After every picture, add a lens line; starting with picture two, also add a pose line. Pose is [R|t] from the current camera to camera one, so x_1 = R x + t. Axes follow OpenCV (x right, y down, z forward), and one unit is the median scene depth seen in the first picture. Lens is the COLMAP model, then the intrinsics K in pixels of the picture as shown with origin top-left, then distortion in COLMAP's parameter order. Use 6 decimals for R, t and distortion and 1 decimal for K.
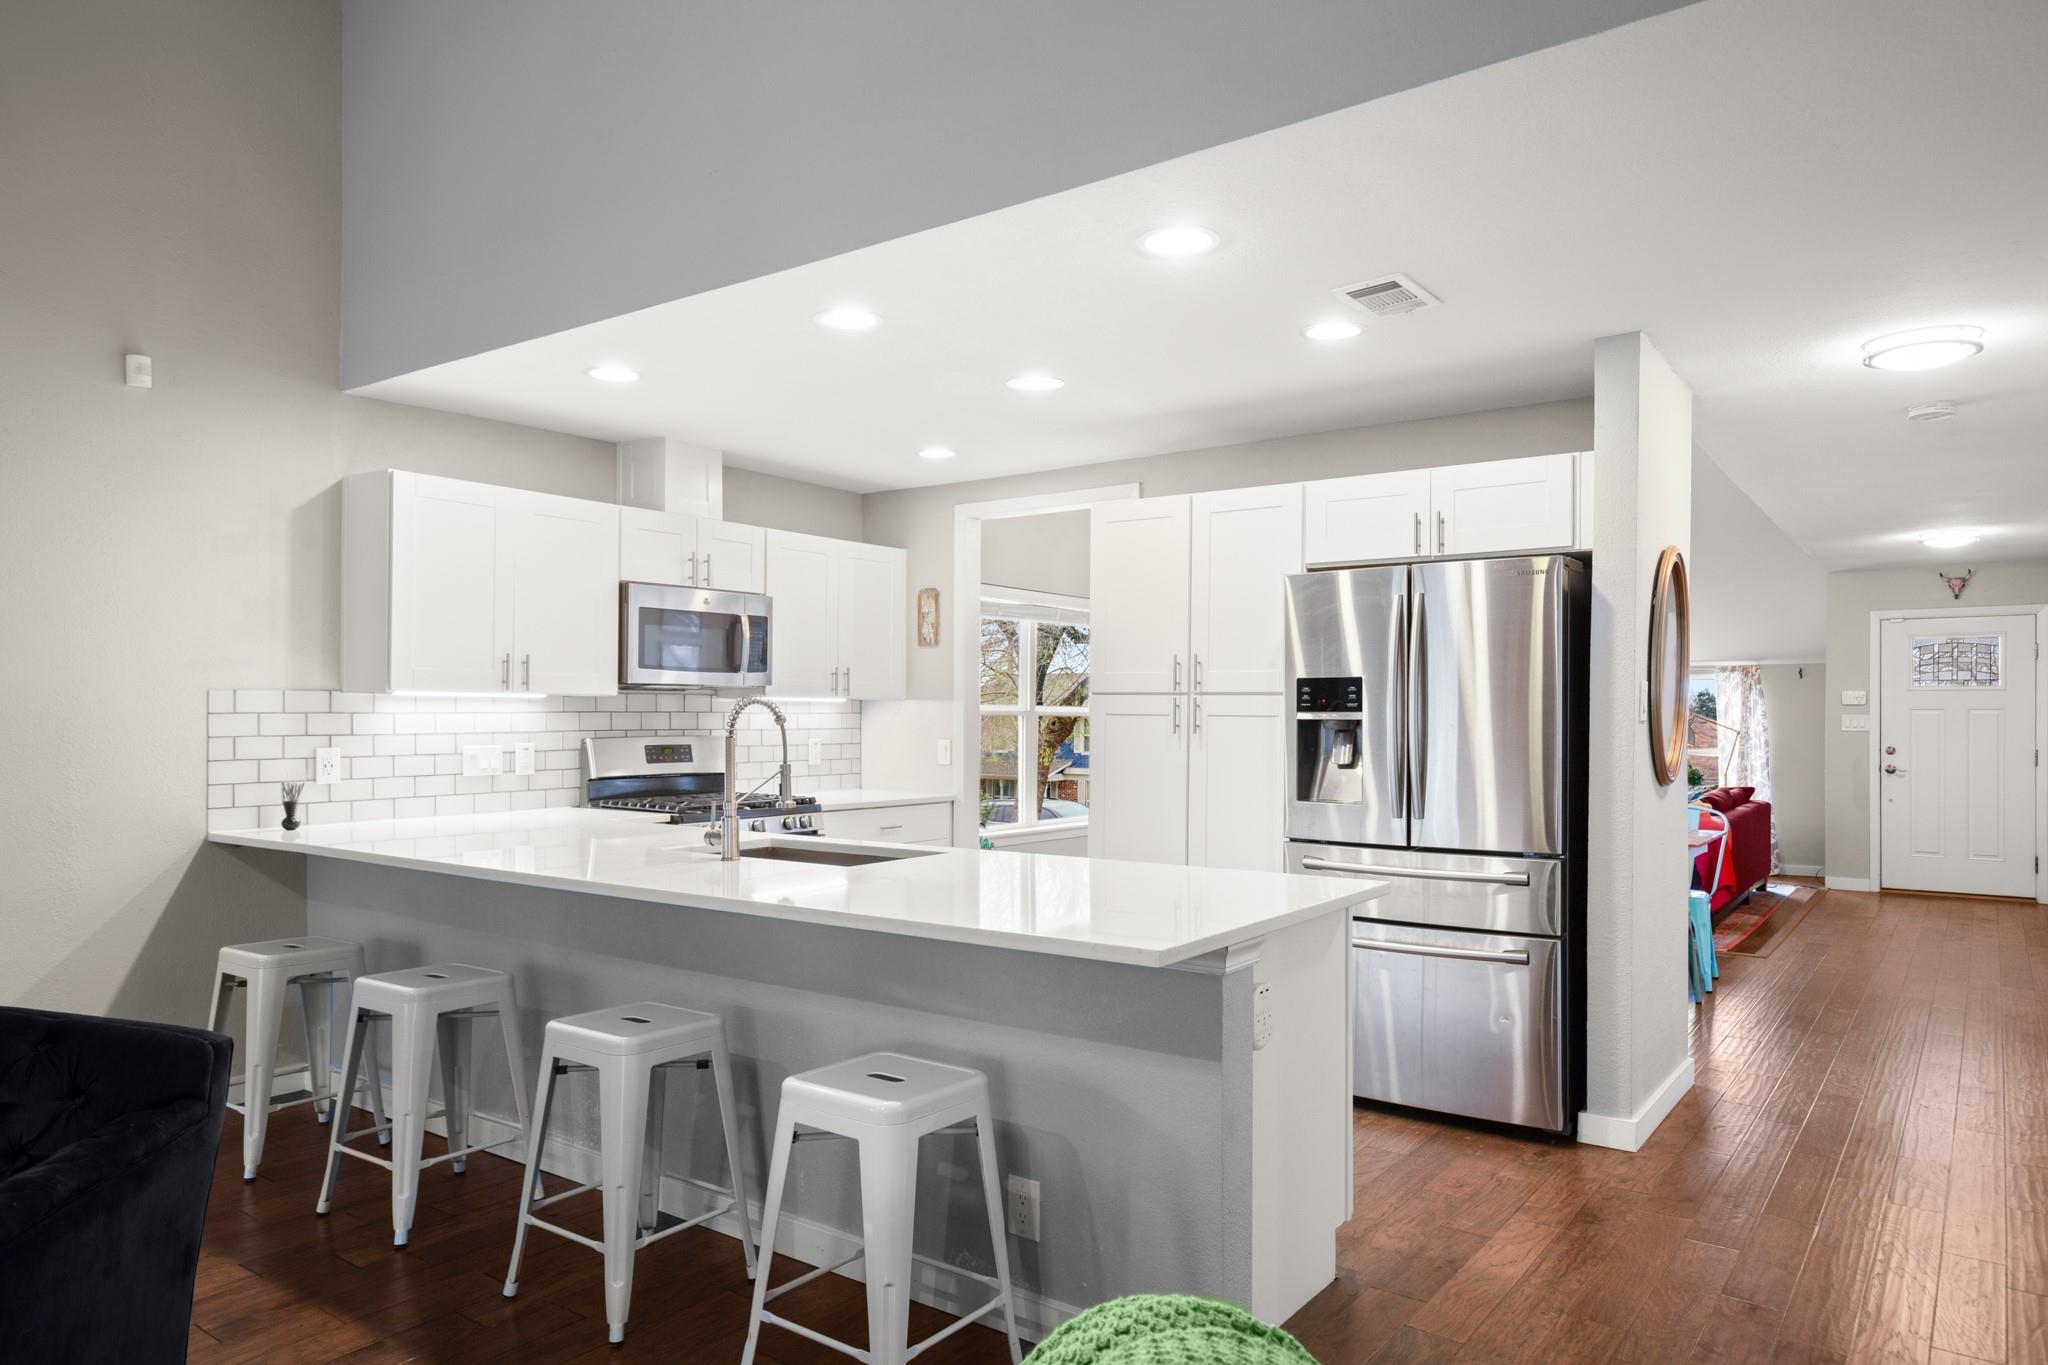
lens RADIAL K [[1298.8, 0, 1033.0], [0, 1298.8, 698.3], [0, 0, 1]] dist [0.021112, 0.001484]
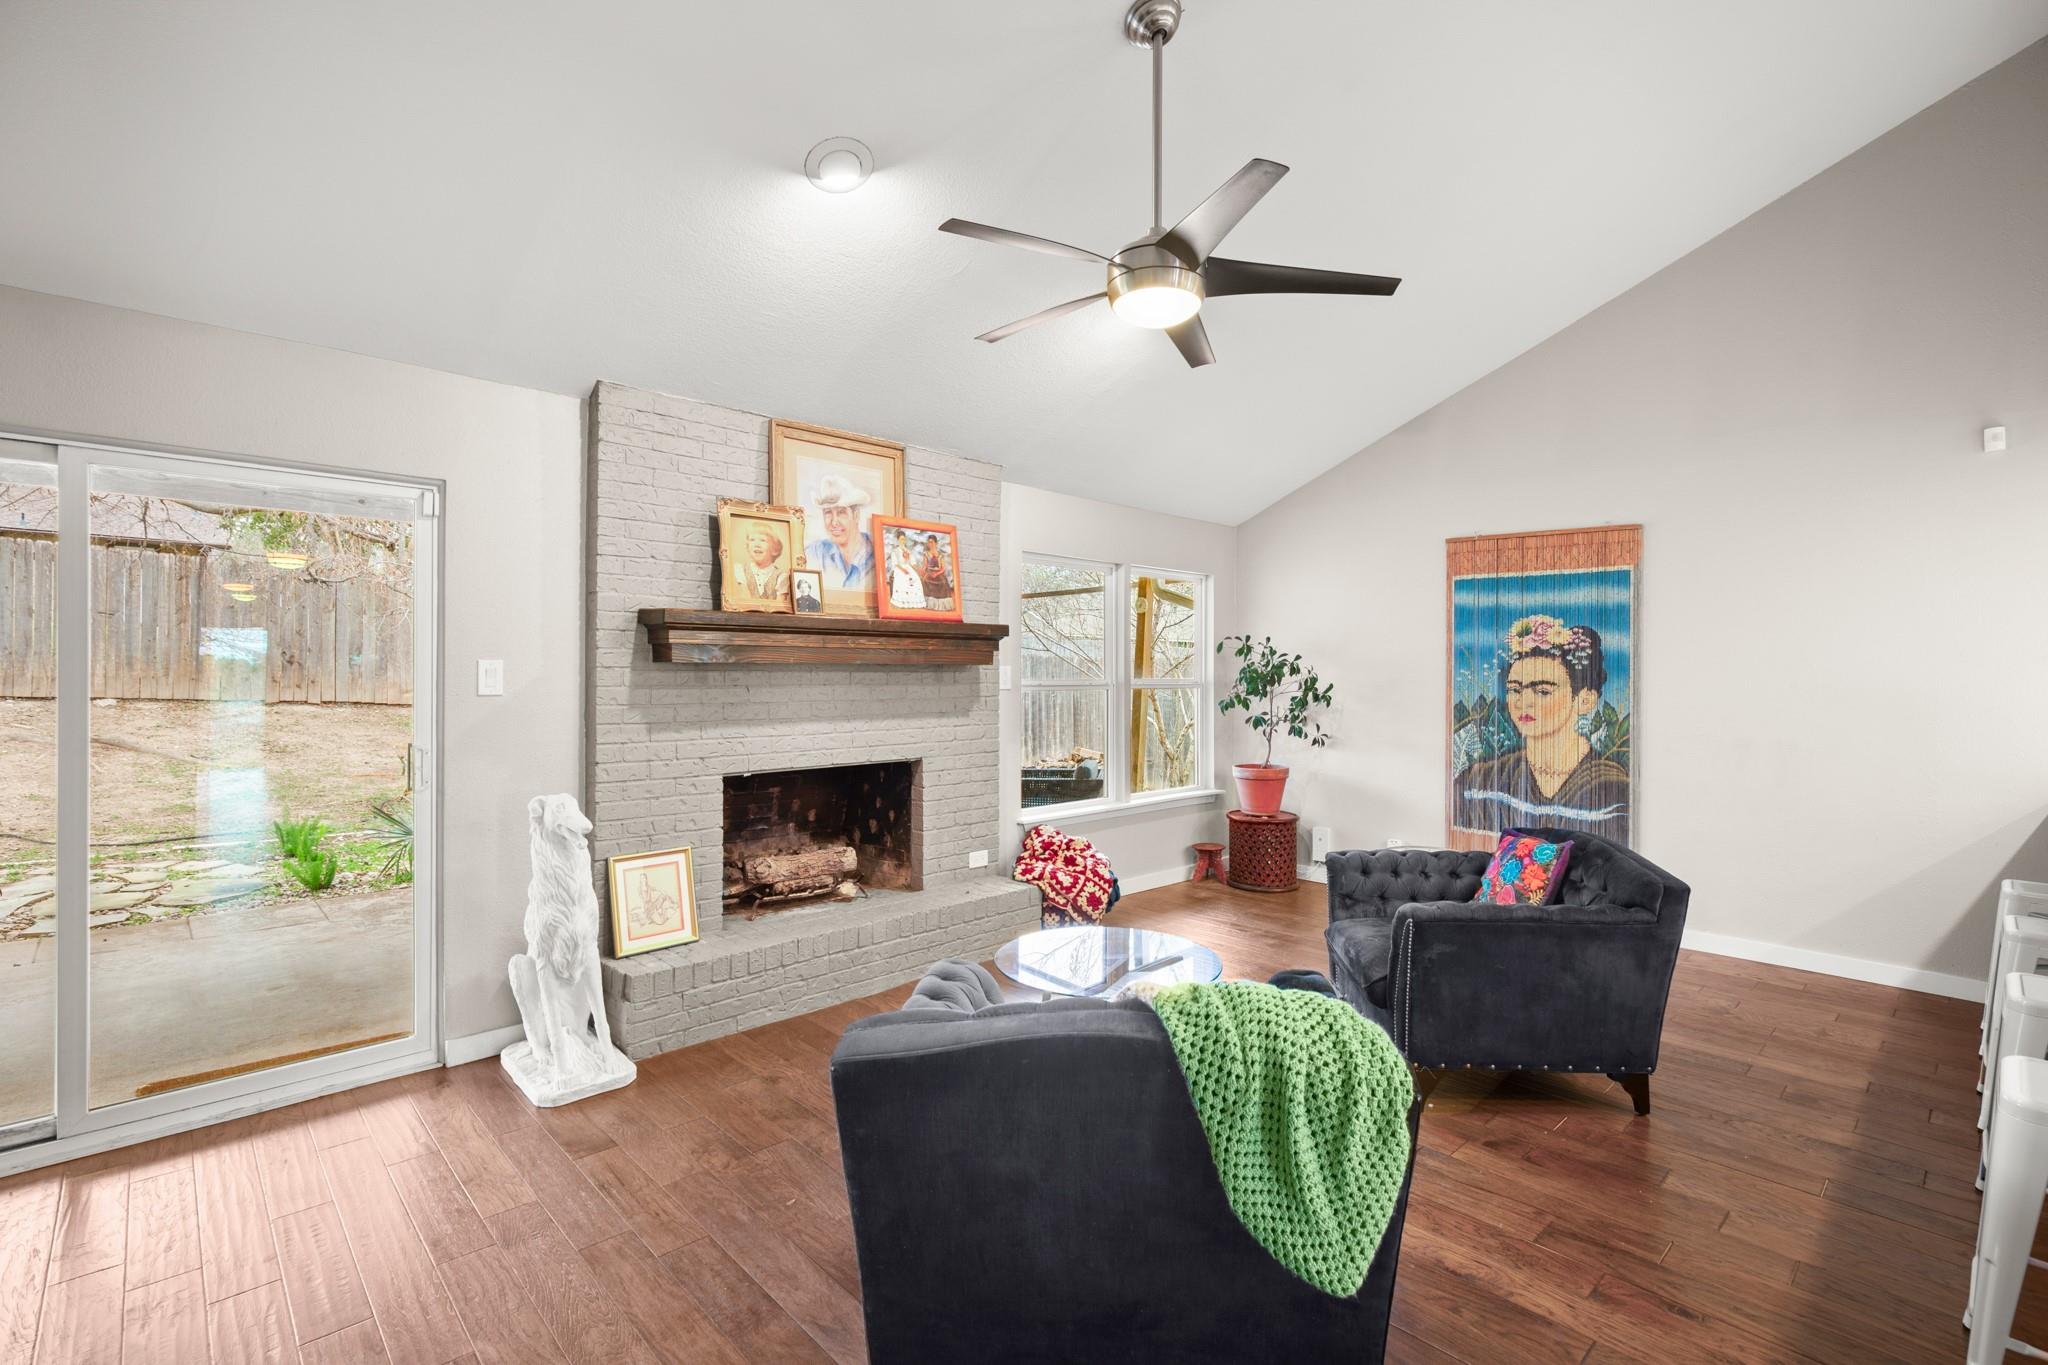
lens RADIAL K [[926.7, 0, 1011.5], [0, 926.7, 675.8], [0, 0, 1]] dist [0.000266, 0.000403]
pose [[-0.181227, -0.003743, -0.983434, 0.344547], [0.002682, 0.999987, -0.004300, -0.005743], [0.983438, -0.003417, -0.181214, 0.150494]]
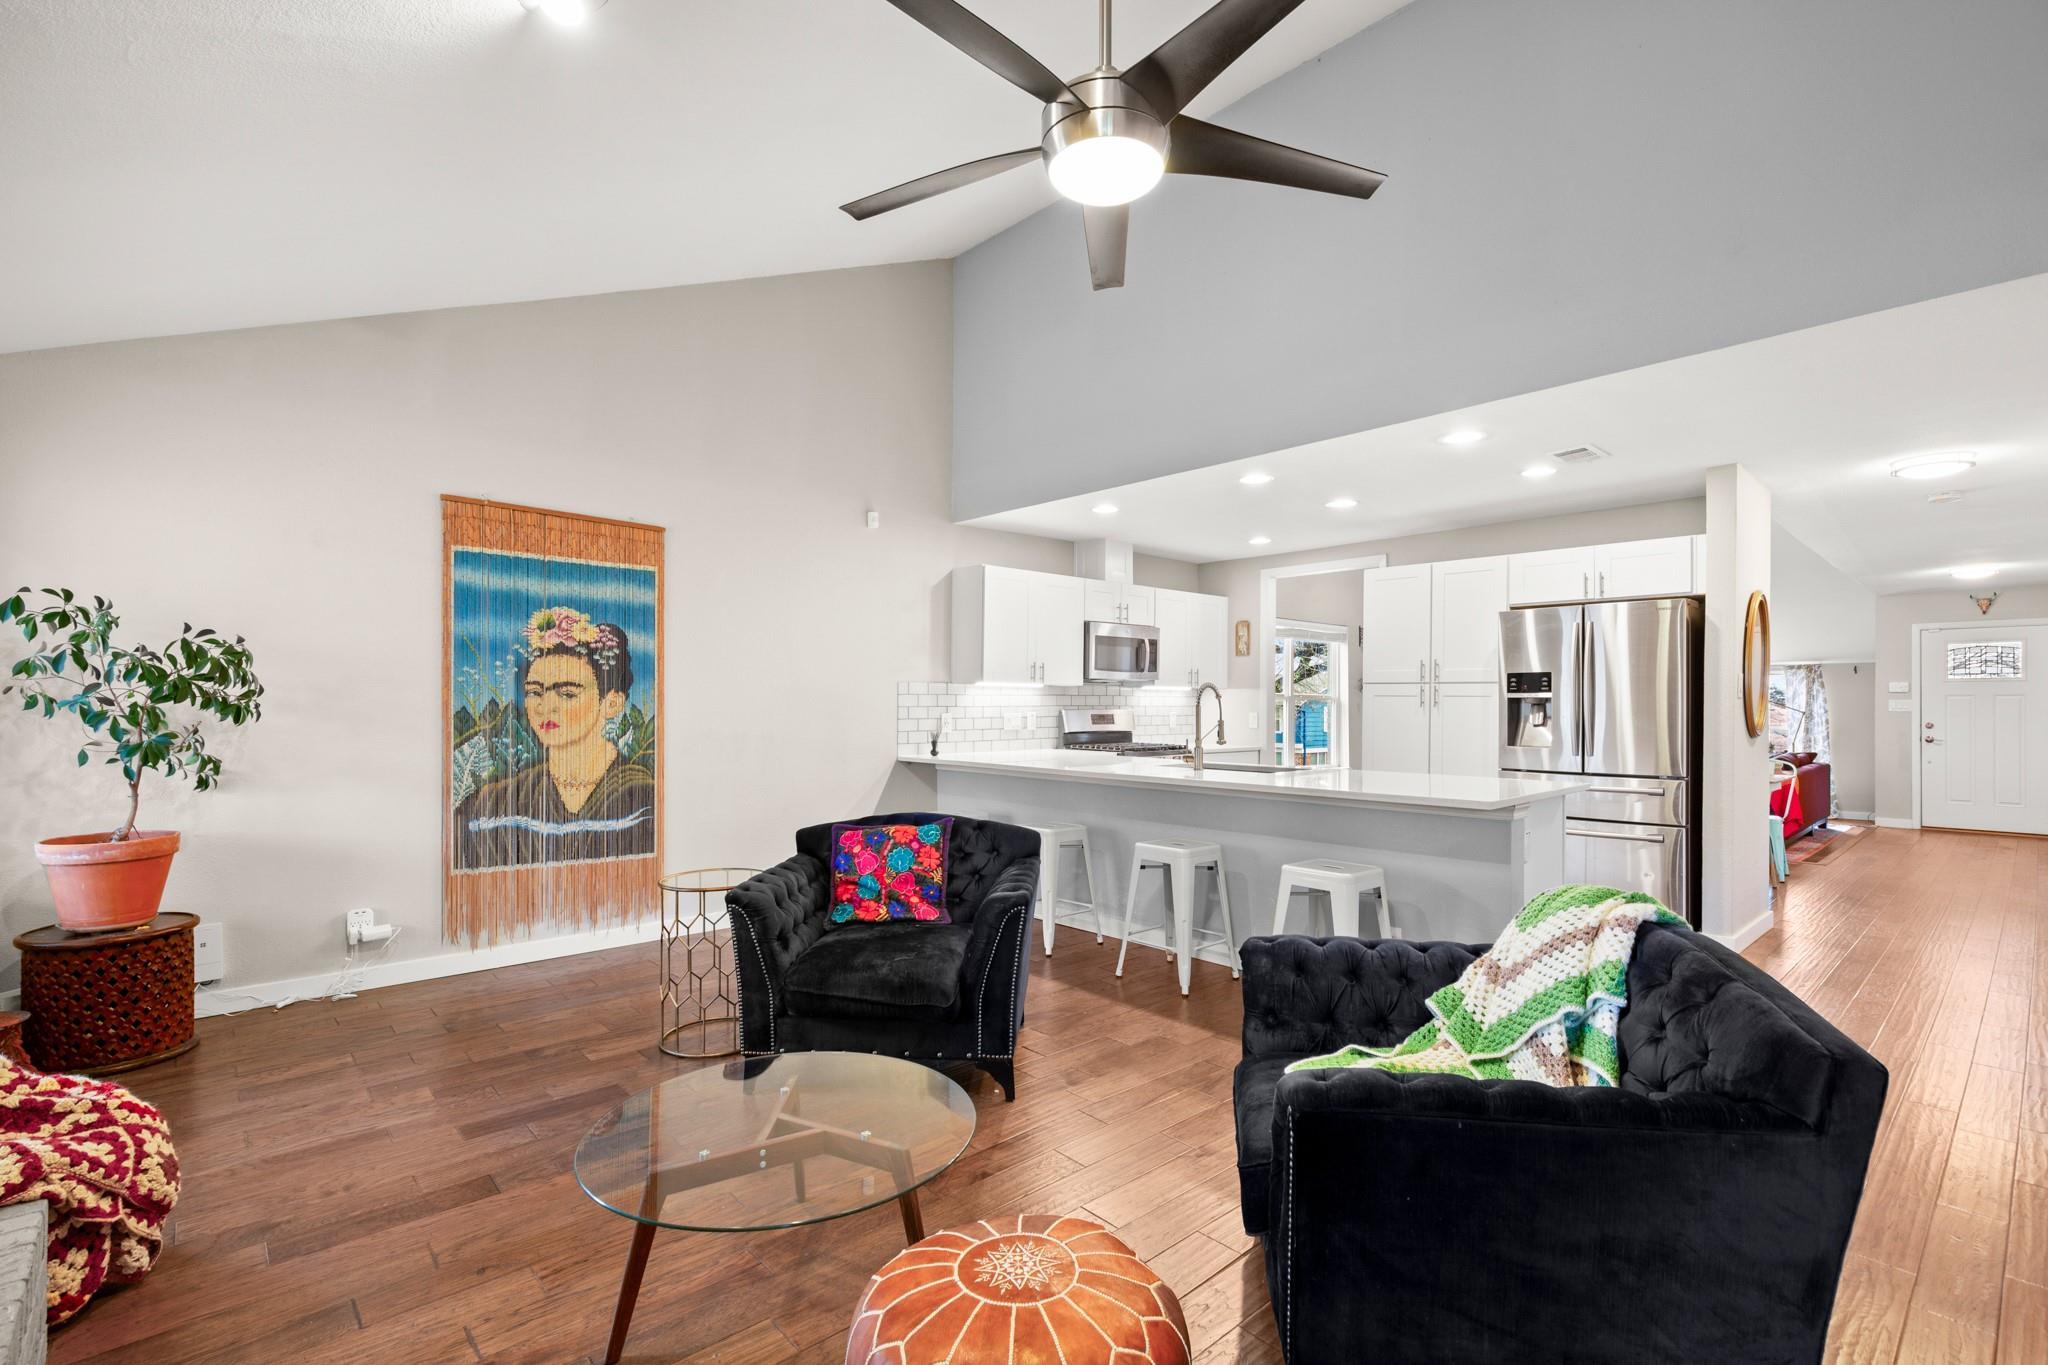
lens RADIAL K [[926.7, 0, 1035.7], [0, 926.7, 691.1], [0, 0, 1]] dist [0.000266, 0.000403]
pose [[0.980808, -0.001772, -0.194969, -0.138195], [0.001384, 0.999997, -0.002129, 0.008253], [0.194972, 0.001818, 0.980807, -0.251682]]
